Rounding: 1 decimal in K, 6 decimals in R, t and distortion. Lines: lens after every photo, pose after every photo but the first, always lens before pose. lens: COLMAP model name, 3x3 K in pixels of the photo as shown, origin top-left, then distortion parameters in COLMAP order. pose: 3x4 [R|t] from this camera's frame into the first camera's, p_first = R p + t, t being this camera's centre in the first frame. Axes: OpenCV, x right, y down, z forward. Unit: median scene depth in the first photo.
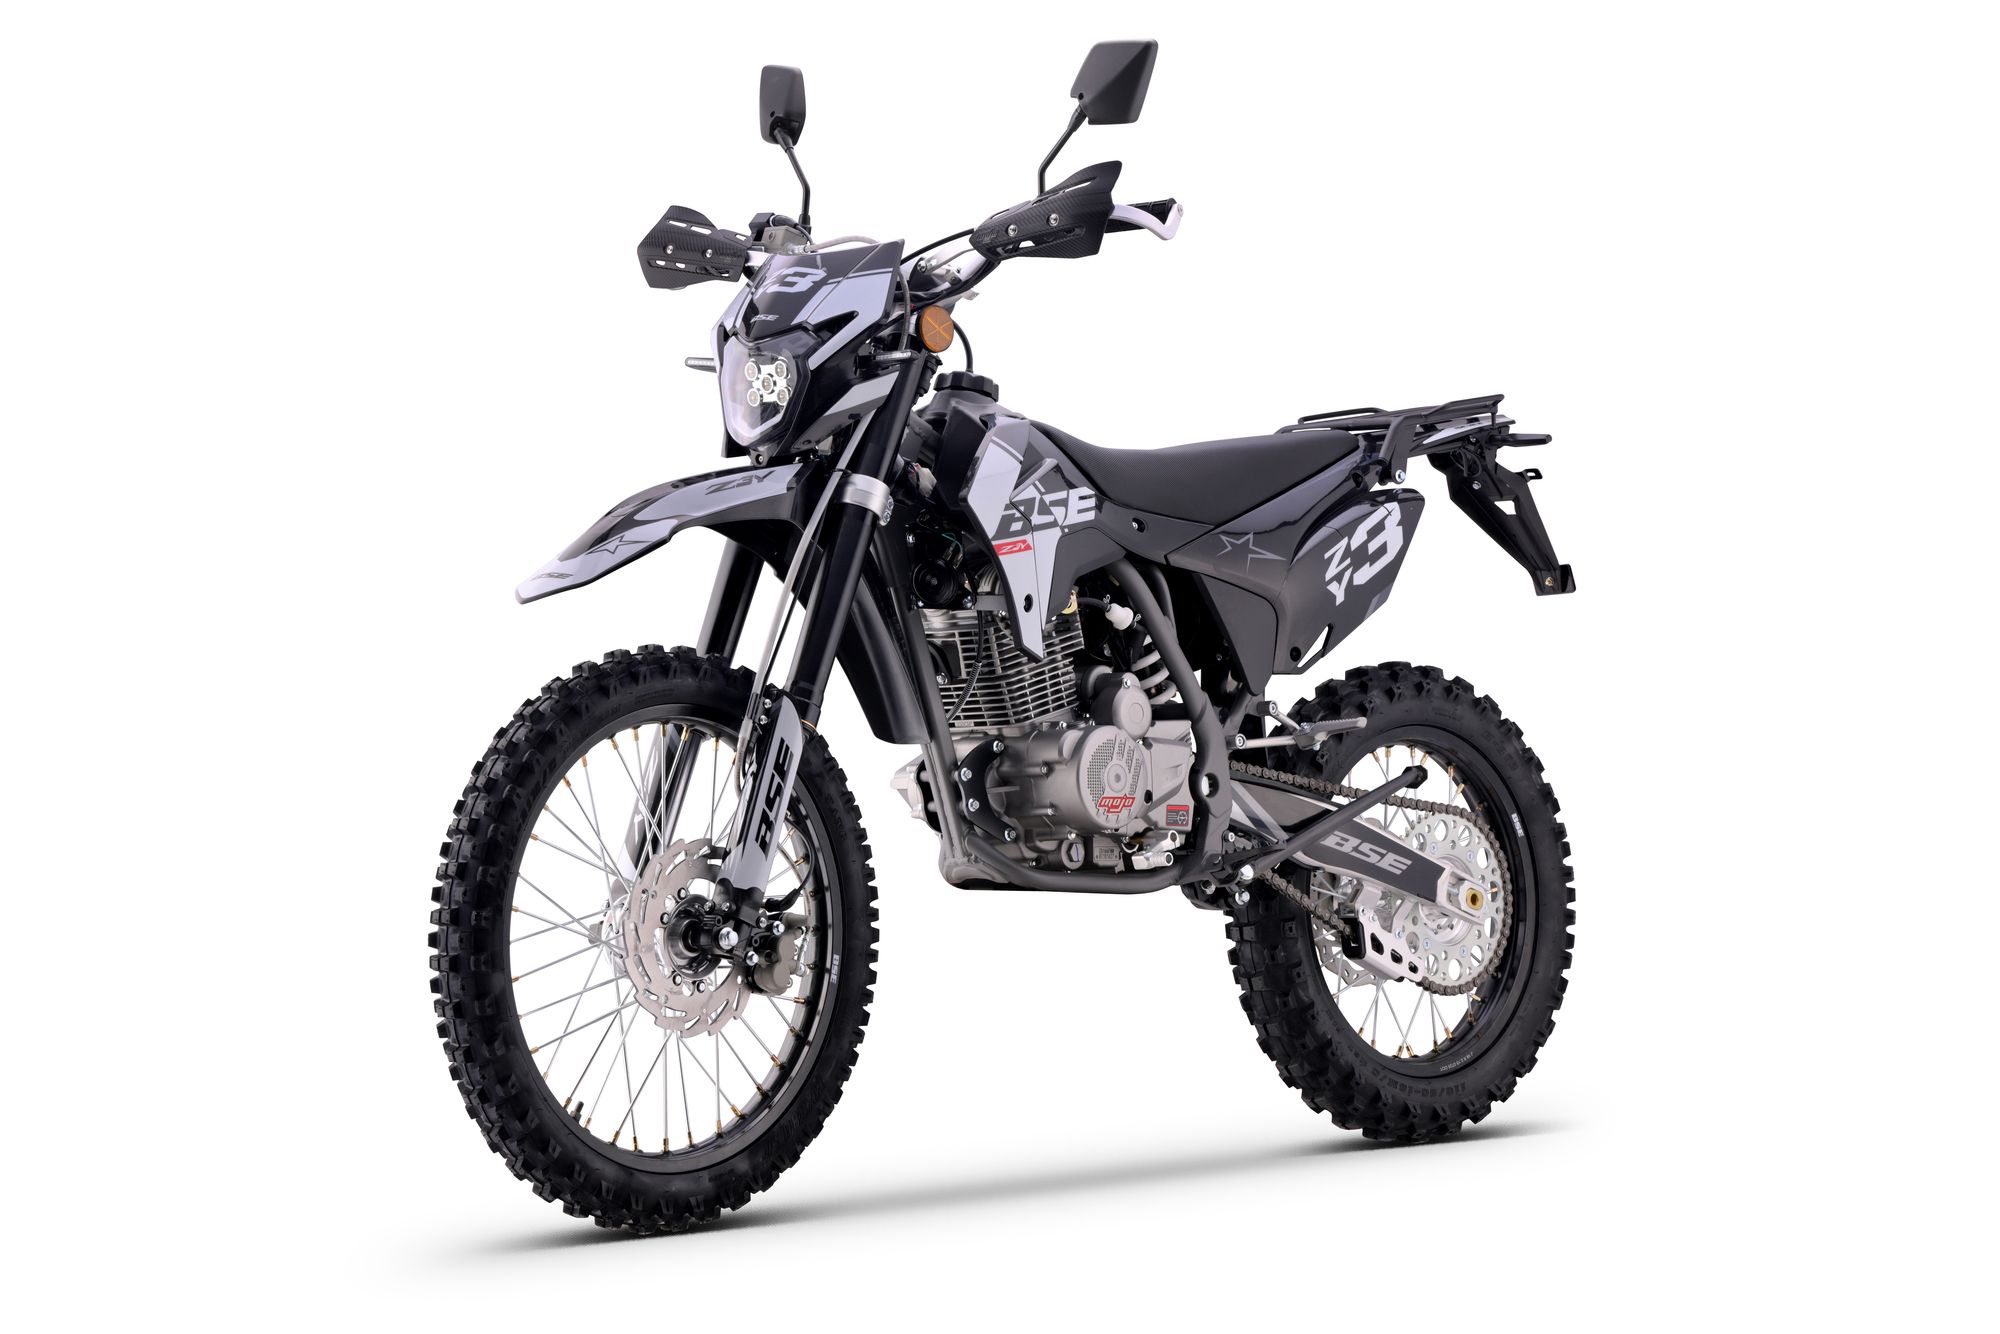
lens RADIAL K [[4884.2, 0, 997.9], [0, 4884.2, 668.3], [0, 0, 1]] dist [0.299720, 0.000000]
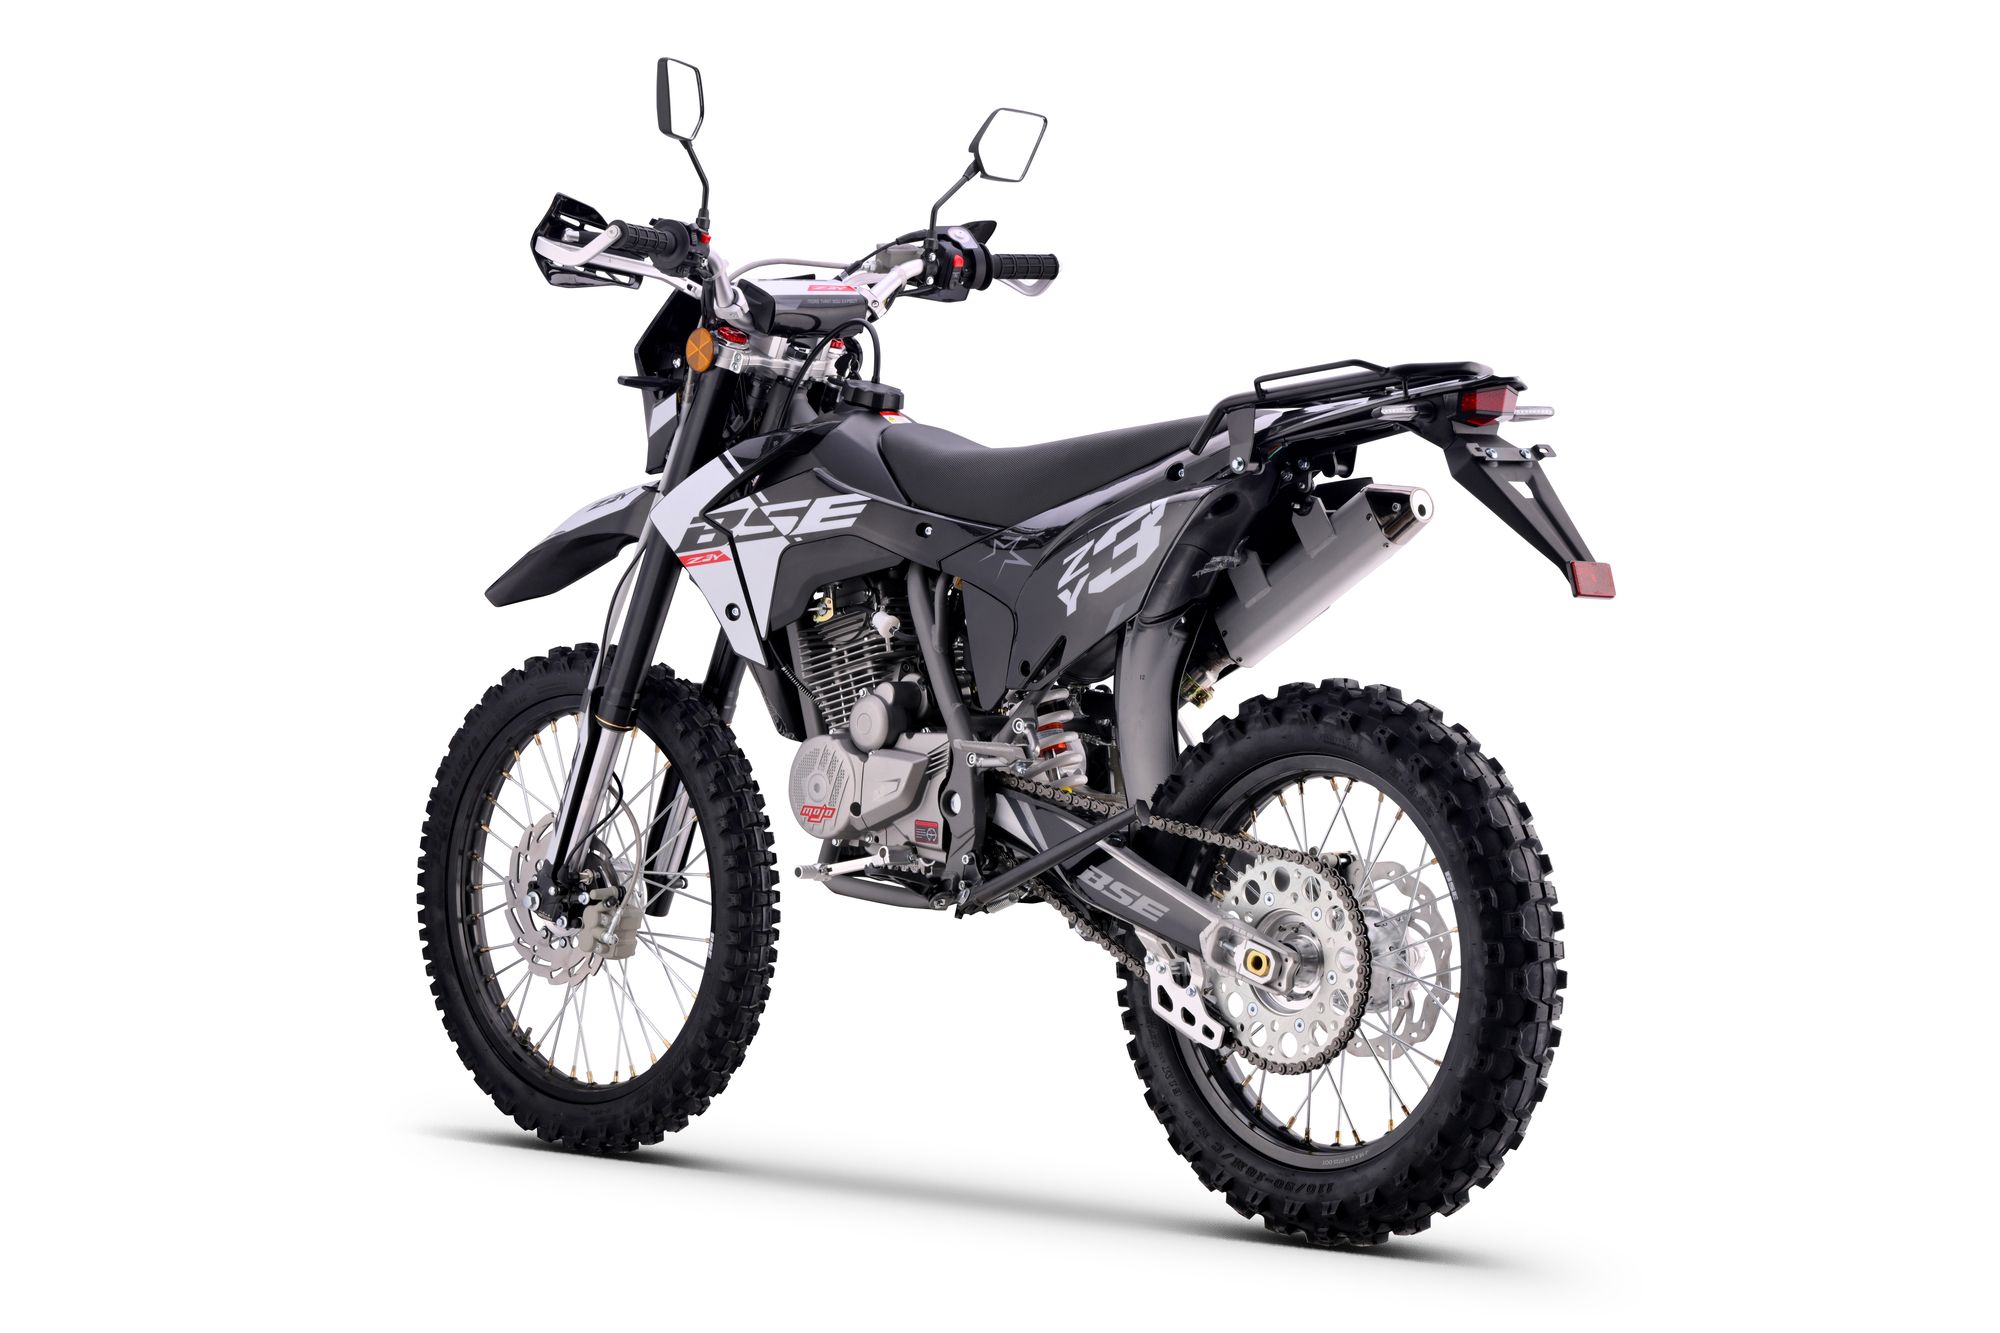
lens RADIAL K [[4884.2, 0, 999.0], [0, 4884.2, 660.7], [0, 0, 1]] dist [0.299720, 0.000000]
pose [[-0.015300, 0.035382, -0.999257, 1.013239], [0.005590, 0.999361, 0.035300, -0.038069], [0.999867, -0.005046, -0.015488, 1.040027]]
